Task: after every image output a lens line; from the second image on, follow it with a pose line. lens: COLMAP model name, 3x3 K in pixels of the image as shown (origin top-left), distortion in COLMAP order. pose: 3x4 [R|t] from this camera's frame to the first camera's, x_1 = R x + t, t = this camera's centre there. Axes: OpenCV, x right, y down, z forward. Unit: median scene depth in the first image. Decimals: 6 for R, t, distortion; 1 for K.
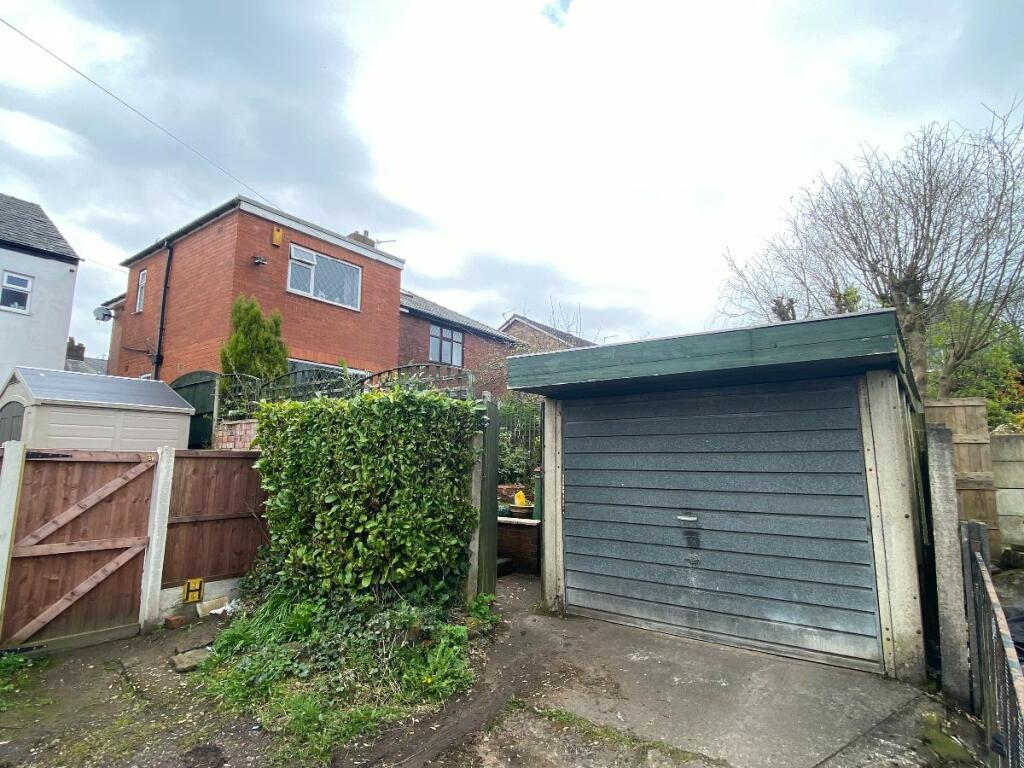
lens RADIAL K [[536.6, 0, 512.0], [0, 536.6, 384.0], [0, 0, 1]] dist [0.002781, 0.000289]
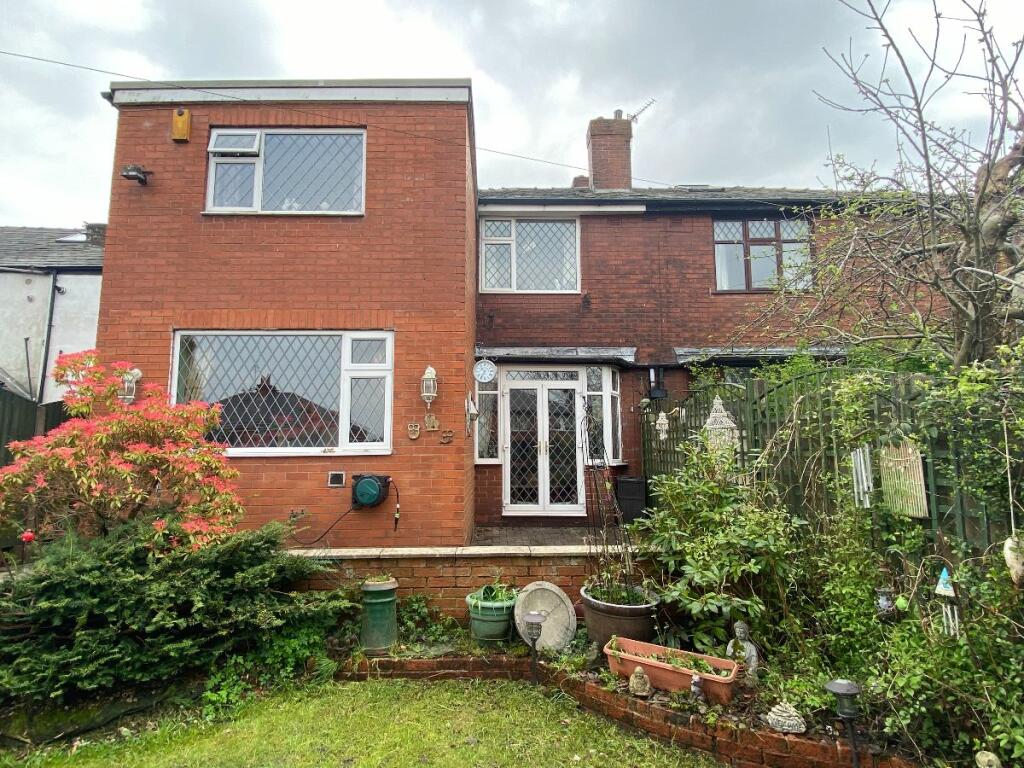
lens RADIAL K [[536.6, 0, 512.0], [0, 536.6, 384.0], [0, 0, 1]] dist [0.002781, 0.000289]
pose [[0.600158, -0.101361, -0.793433, 0.162273], [0.118567, 0.992254, -0.037075, 0.050656], [0.791045, -0.071824, 0.607527, 0.730211]]
